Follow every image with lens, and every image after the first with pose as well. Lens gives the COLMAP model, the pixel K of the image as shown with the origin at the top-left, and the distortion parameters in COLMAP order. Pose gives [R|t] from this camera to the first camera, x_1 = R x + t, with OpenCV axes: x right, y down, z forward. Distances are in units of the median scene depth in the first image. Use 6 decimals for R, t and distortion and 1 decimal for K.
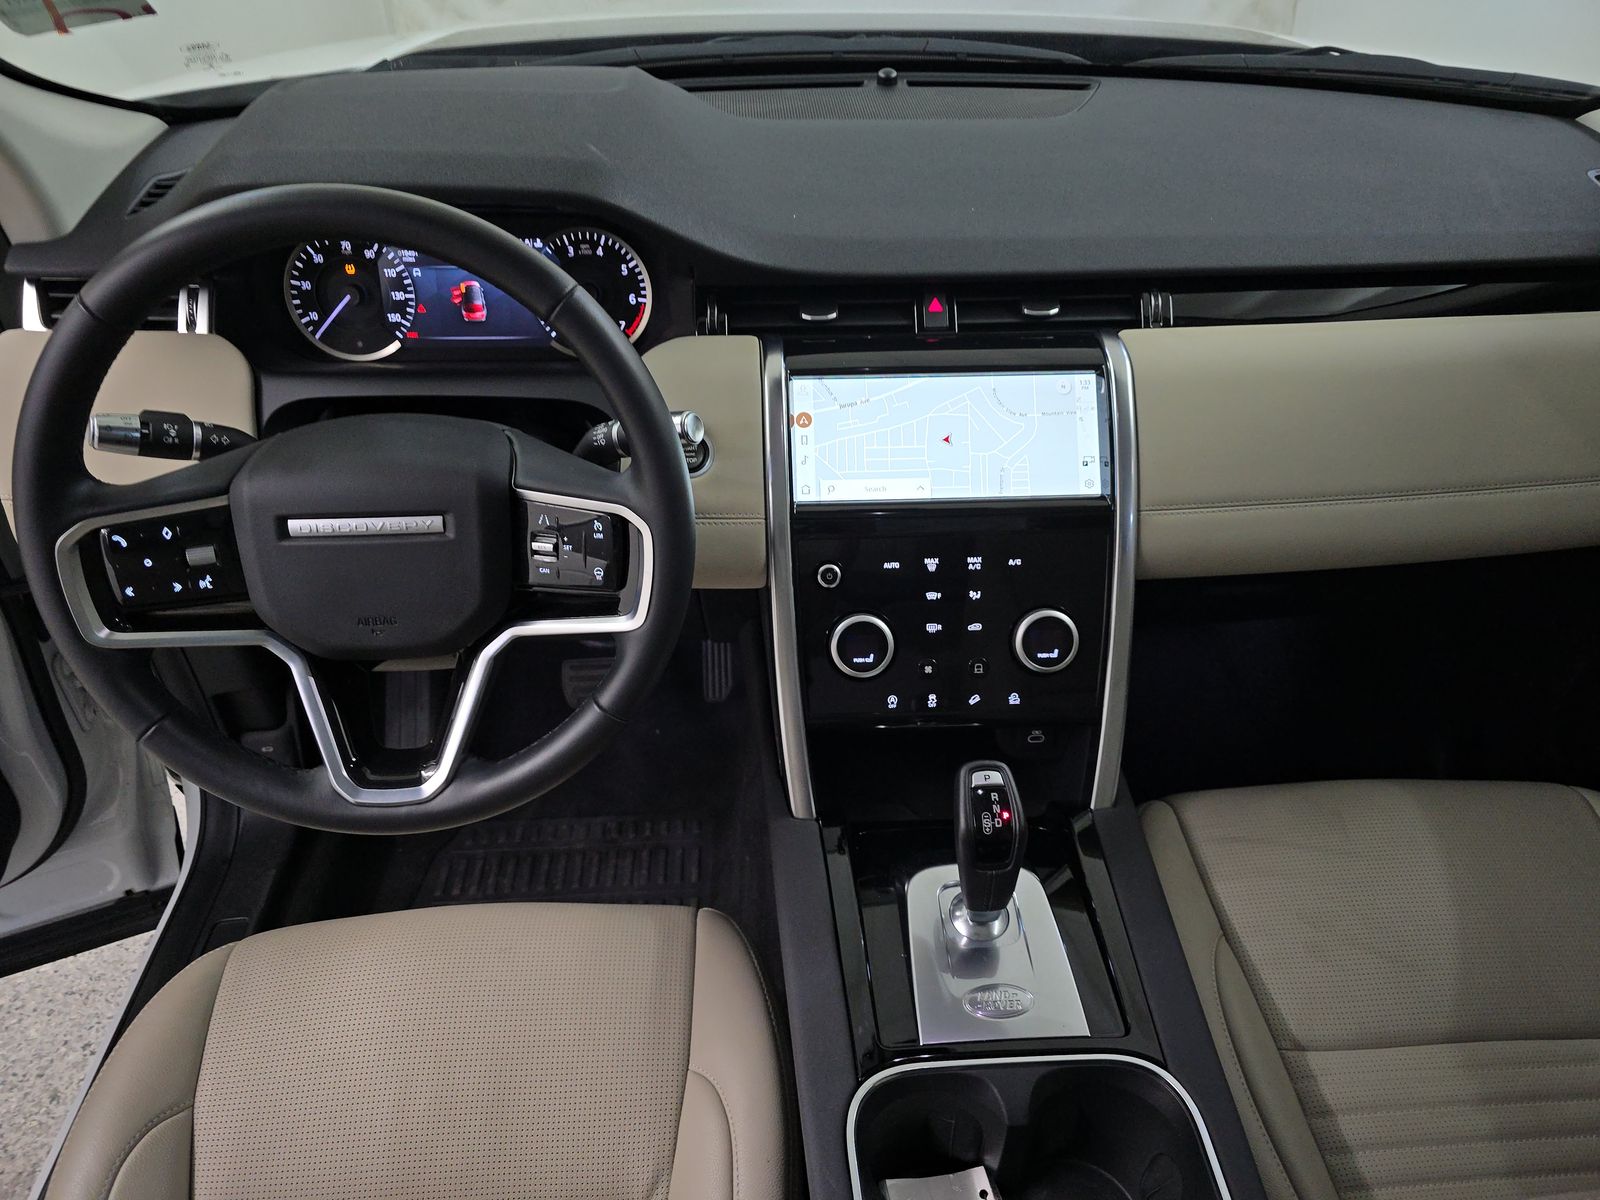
lens RADIAL K [[1047.5, 0, 800.0], [0, 1047.5, 600.0], [0, 0, 1]] dist [0.007710, -0.002909]
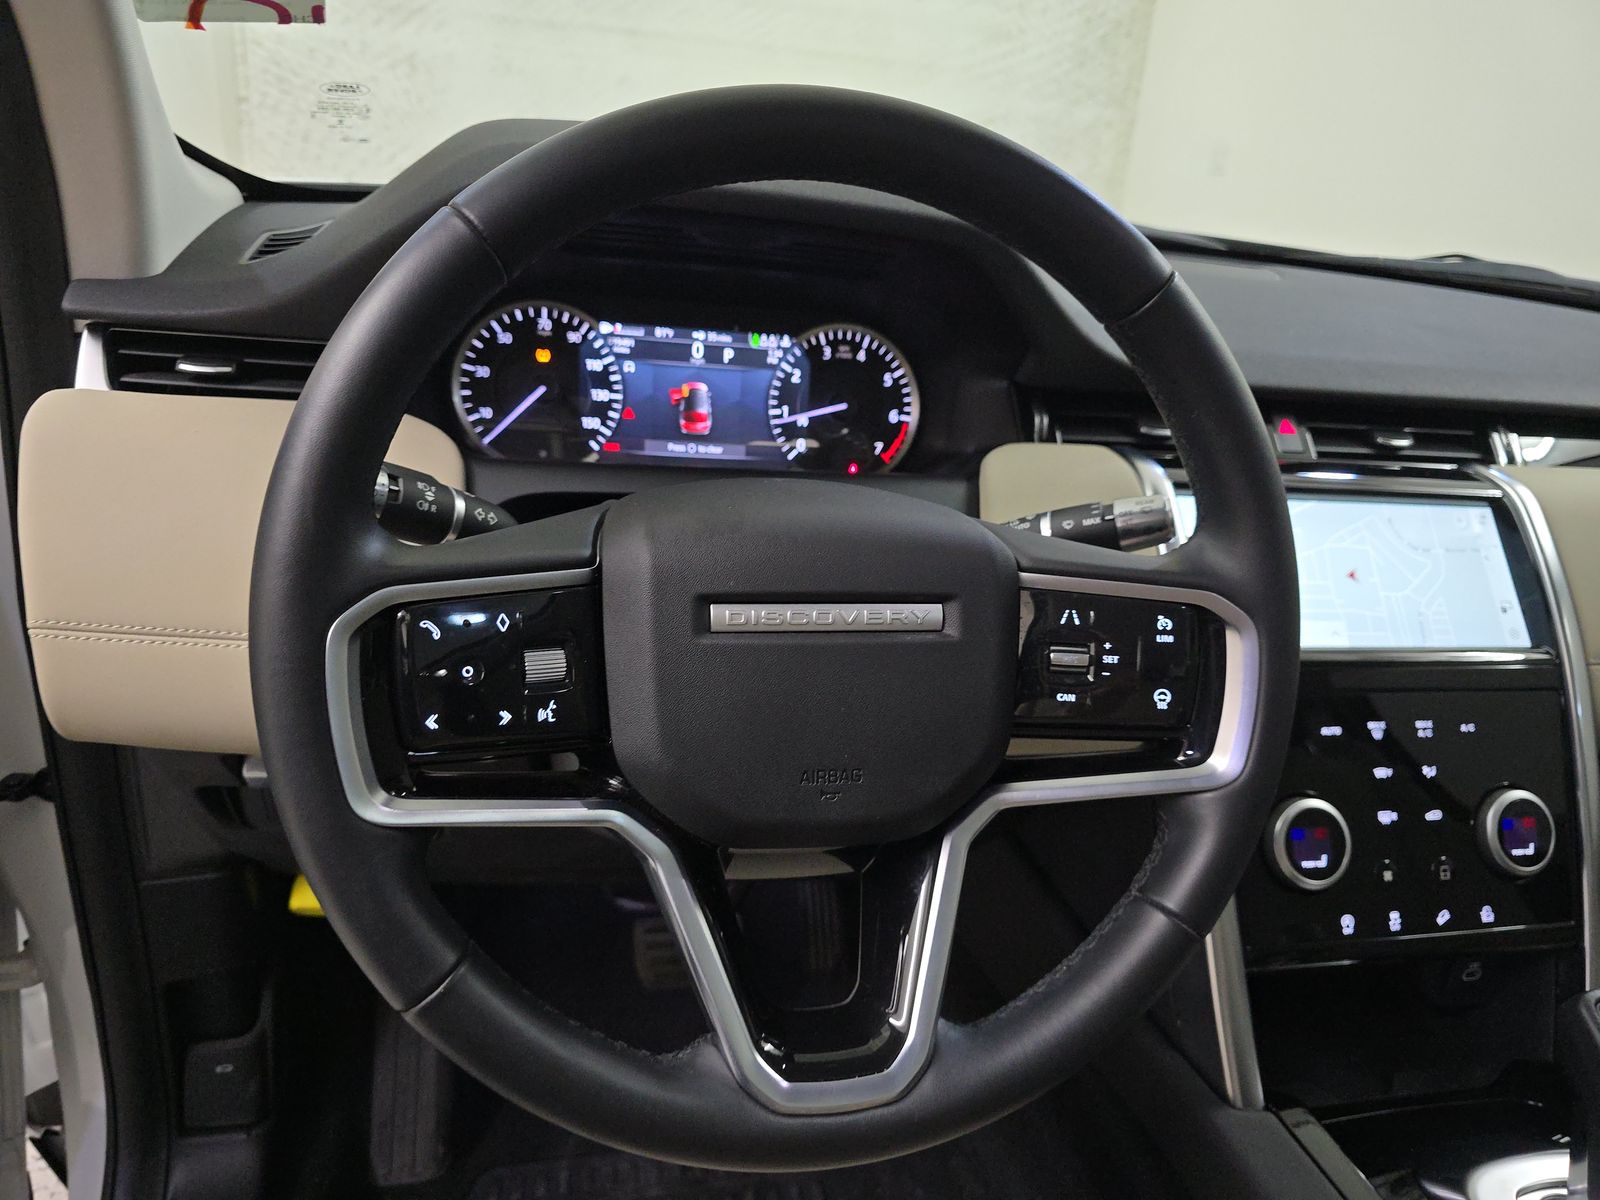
lens RADIAL K [[1076.0, 0, 800.0], [0, 1076.0, 600.0], [0, 0, 1]] dist [0.049111, -0.049335]
pose [[0.982682, 0.015717, 0.184630, -0.387073], [0.033995, 0.964193, -0.263013, 0.060995], [-0.182153, 0.264735, 0.946961, 0.282526]]
